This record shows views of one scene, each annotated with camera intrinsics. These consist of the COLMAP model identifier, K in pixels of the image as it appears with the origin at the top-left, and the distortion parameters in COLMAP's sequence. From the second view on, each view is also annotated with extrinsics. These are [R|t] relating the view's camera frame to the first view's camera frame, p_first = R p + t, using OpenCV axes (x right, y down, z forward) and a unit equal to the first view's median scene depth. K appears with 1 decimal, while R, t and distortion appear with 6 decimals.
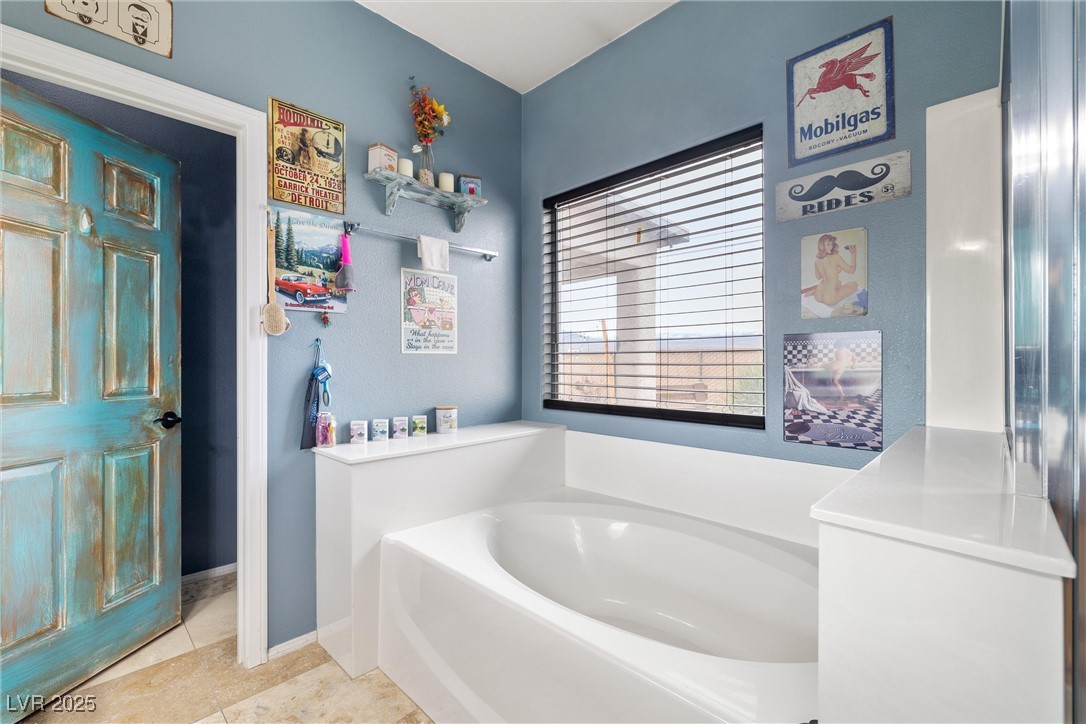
lens RADIAL K [[464.6, 0, 537.9], [0, 464.6, 361.5], [0, 0, 1]] dist [0.000886, 0.000210]
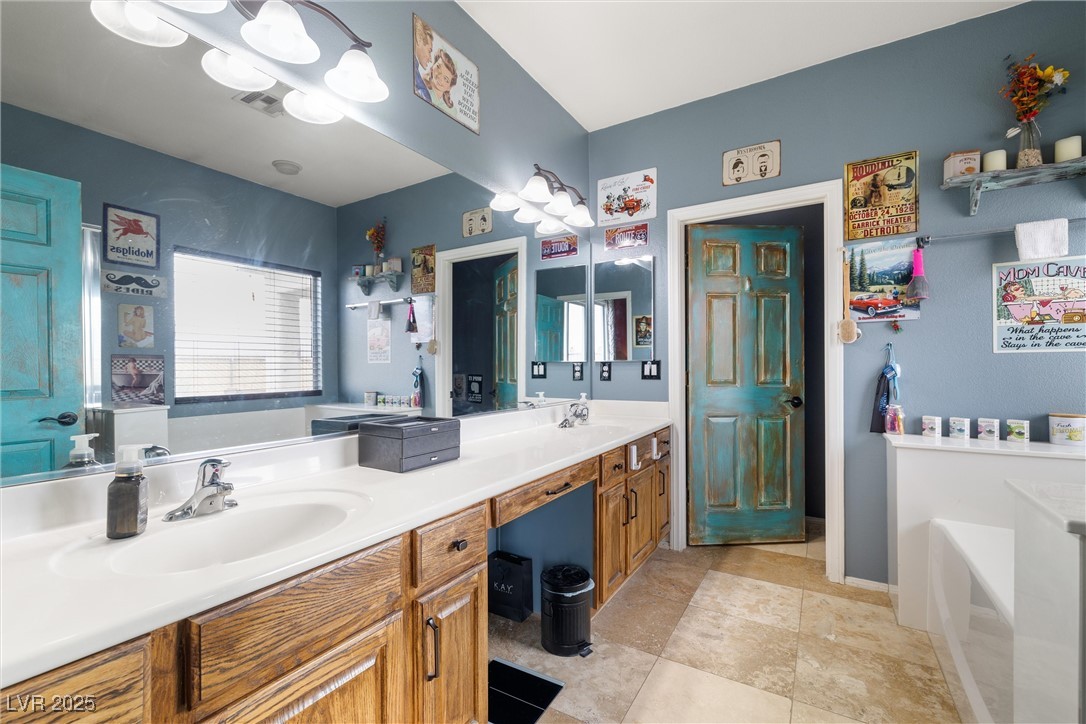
lens RADIAL K [[464.6, 0, 537.6], [0, 464.6, 366.9], [0, 0, 1]] dist [0.000886, 0.000210]
pose [[0.230665, 0.002444, -0.973030, 0.496779], [0.008923, 0.999949, 0.004627, -0.002143], [0.972992, -0.009750, 0.230631, -0.164977]]
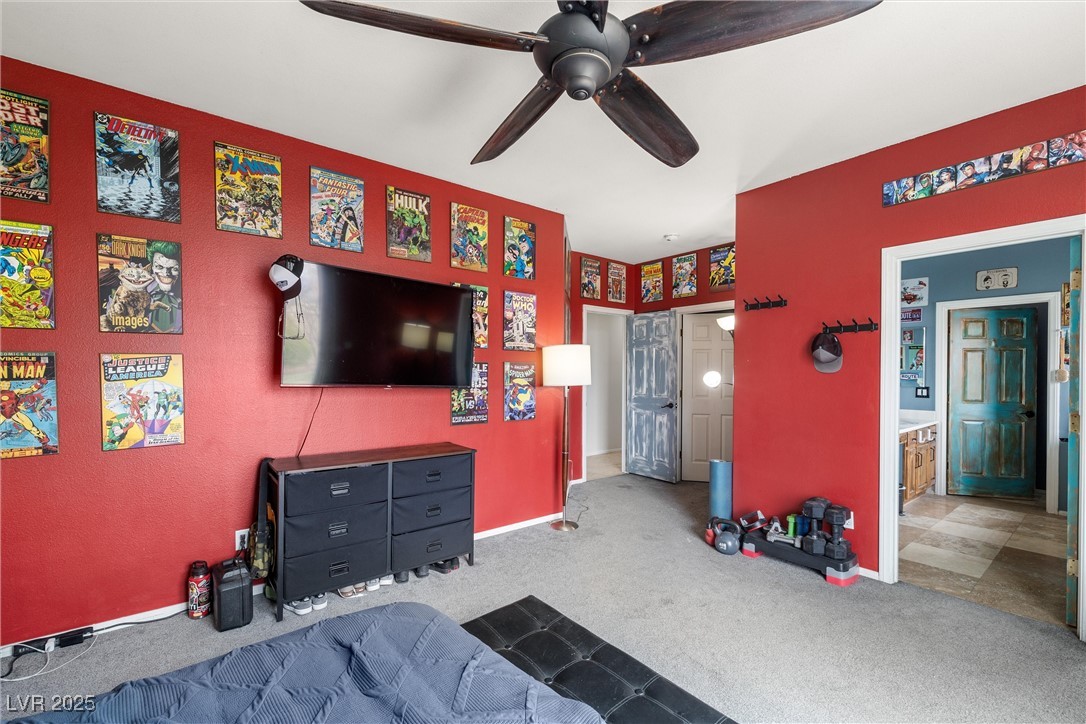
lens RADIAL K [[464.6, 0, 542.1], [0, 464.6, 373.2], [0, 0, 1]] dist [0.000886, 0.000210]
pose [[-0.118983, 0.006919, -0.992872, 2.060092], [-0.001758, 0.999973, 0.007179, -0.110921], [0.992895, 0.002599, -0.118968, -1.340118]]
